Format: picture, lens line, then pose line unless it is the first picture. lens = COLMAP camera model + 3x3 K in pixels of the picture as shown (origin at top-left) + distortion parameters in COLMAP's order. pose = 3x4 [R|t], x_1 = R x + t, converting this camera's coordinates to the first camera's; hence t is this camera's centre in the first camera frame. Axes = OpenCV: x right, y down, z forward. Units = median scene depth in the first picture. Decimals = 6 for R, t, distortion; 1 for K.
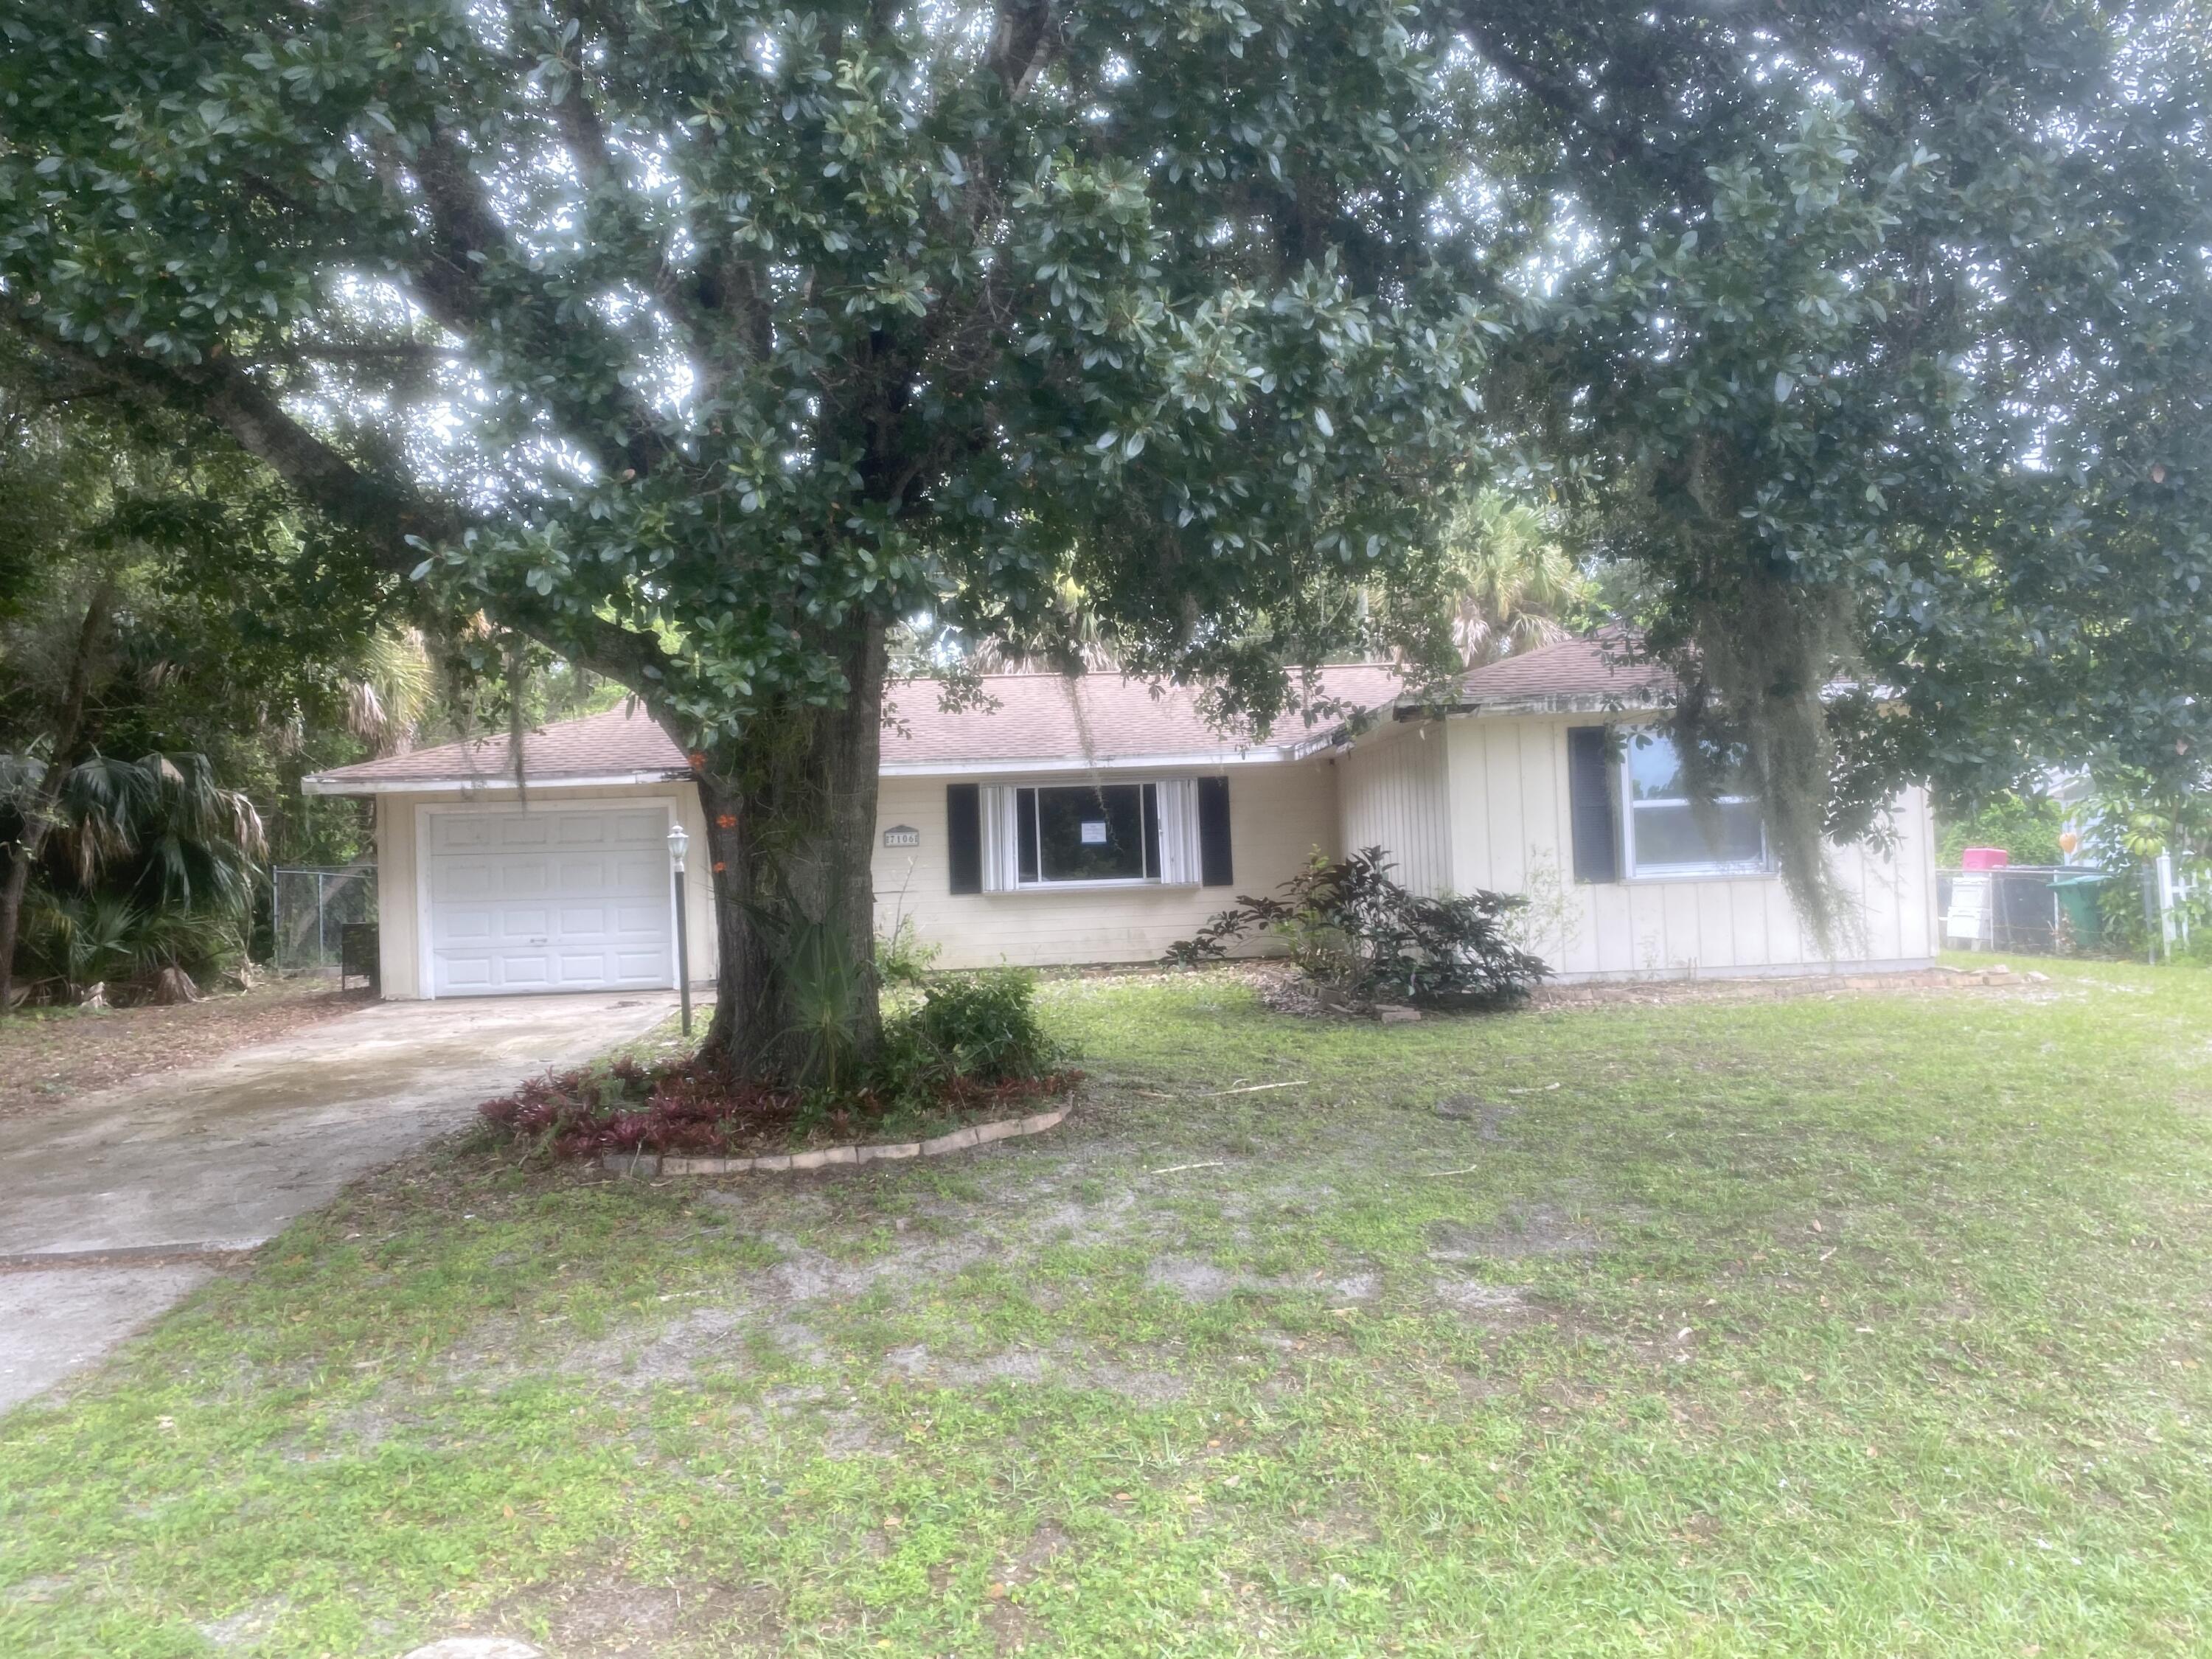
lens RADIAL K [[1673.0, 0, 1129.2], [0, 1673.0, 816.5], [0, 0, 1]] dist [-0.005068, 0.003863]
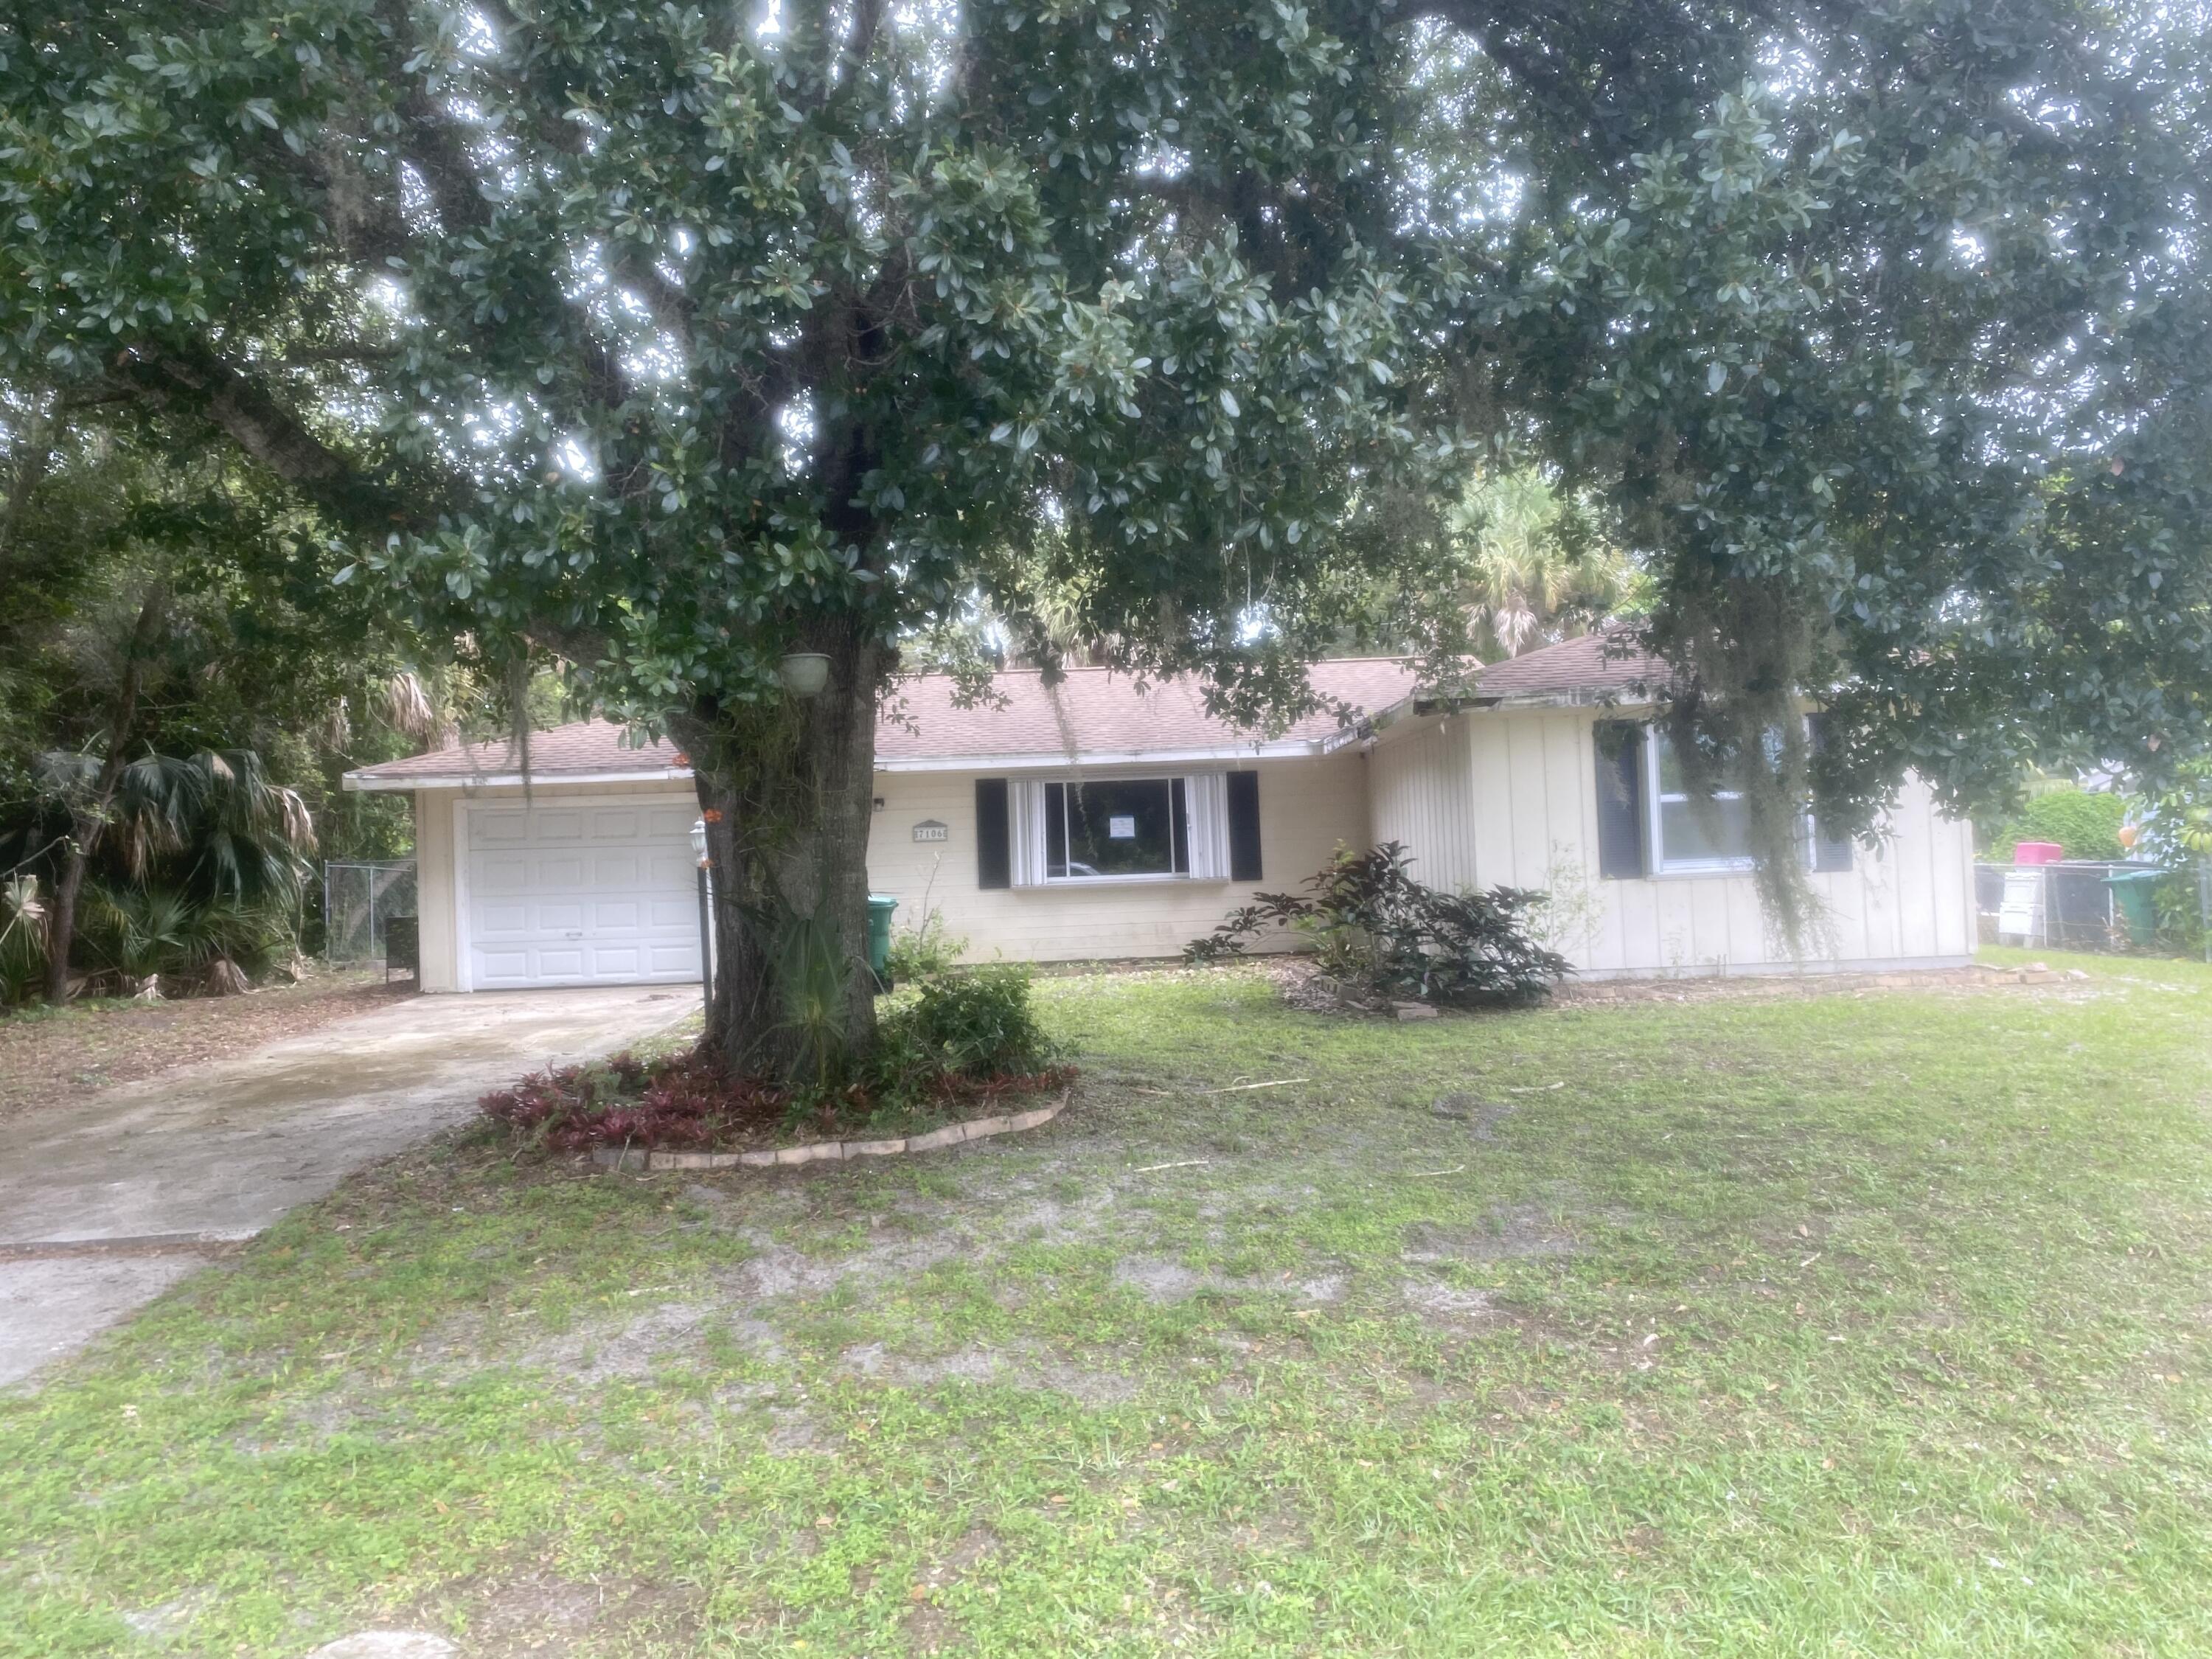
lens RADIAL K [[1673.0, 0, 1112.2], [0, 1673.0, 828.2], [0, 0, 1]] dist [-0.005068, 0.003863]
pose [[0.999214, -0.000773, -0.039642, 0.044423], [0.001194, 0.999943, 0.010581, -0.001640], [0.039631, -0.010620, 0.999158, 0.007977]]
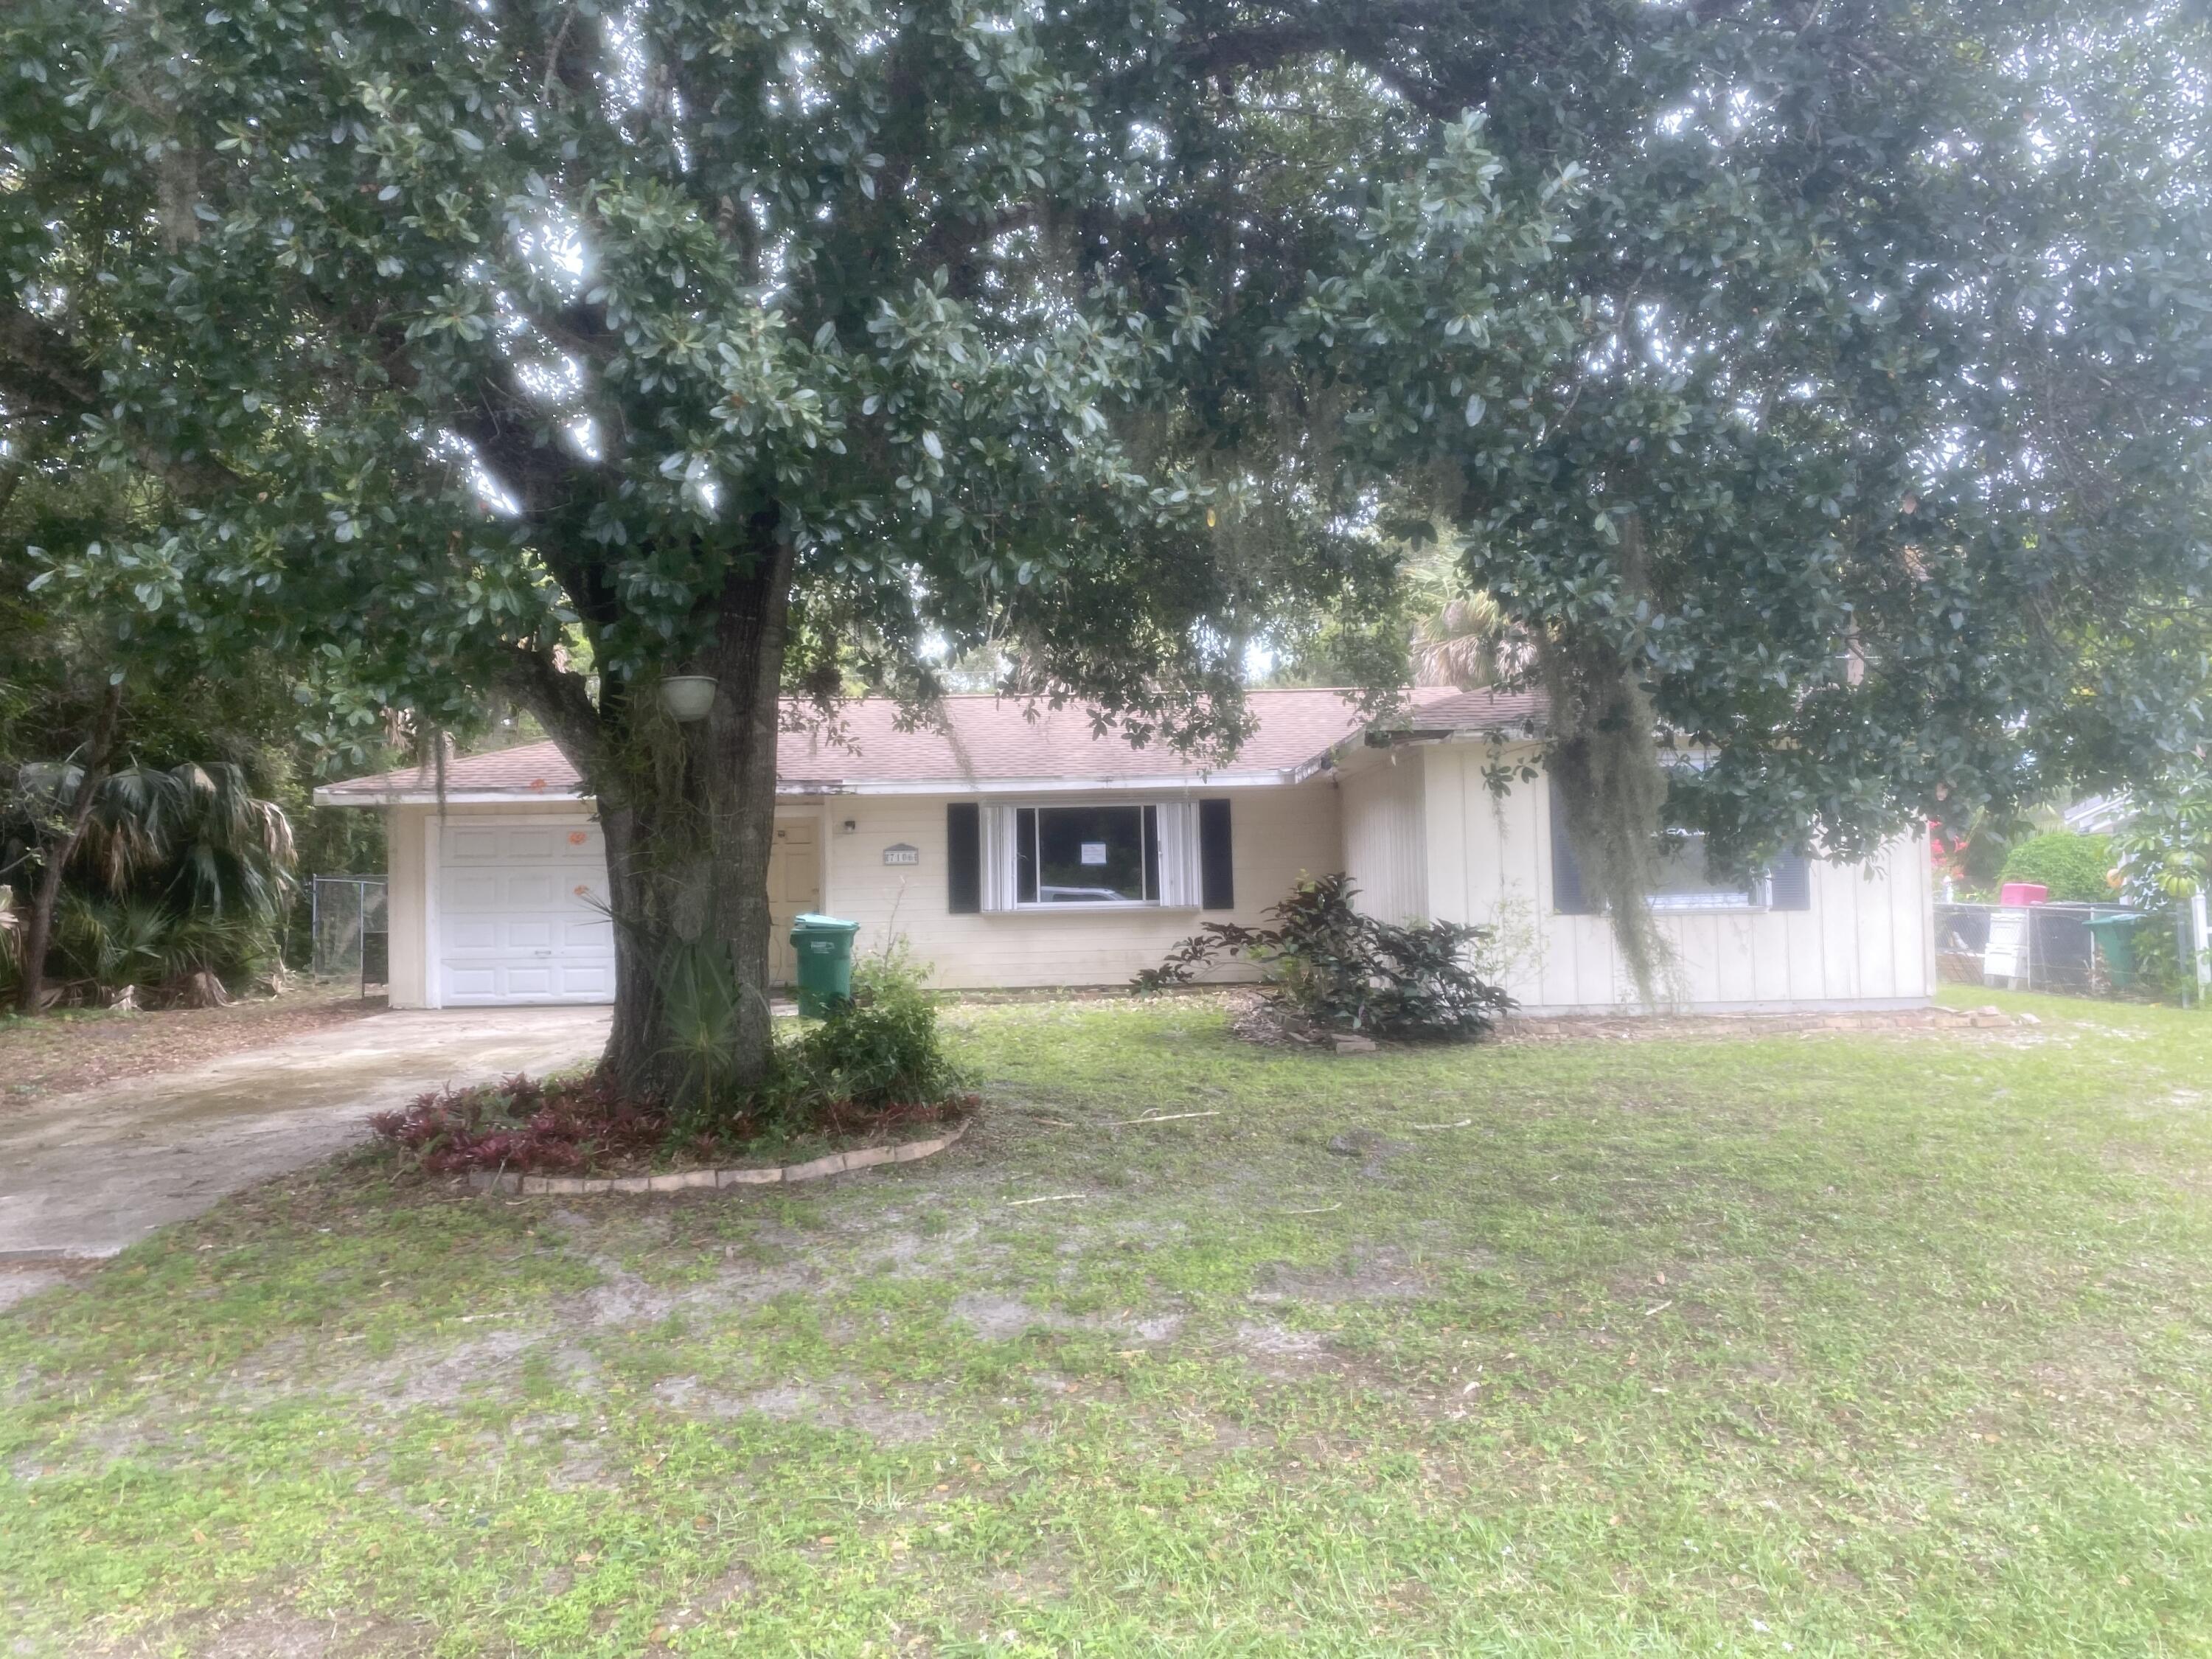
lens RADIAL K [[1673.0, 0, 1109.2], [0, 1673.0, 828.7], [0, 0, 1]] dist [-0.005068, 0.003863]
pose [[0.998708, 0.014367, -0.048735, 0.132573], [-0.014586, 0.999885, -0.004144, -0.005740], [0.048670, 0.004850, 0.998803, 0.017718]]
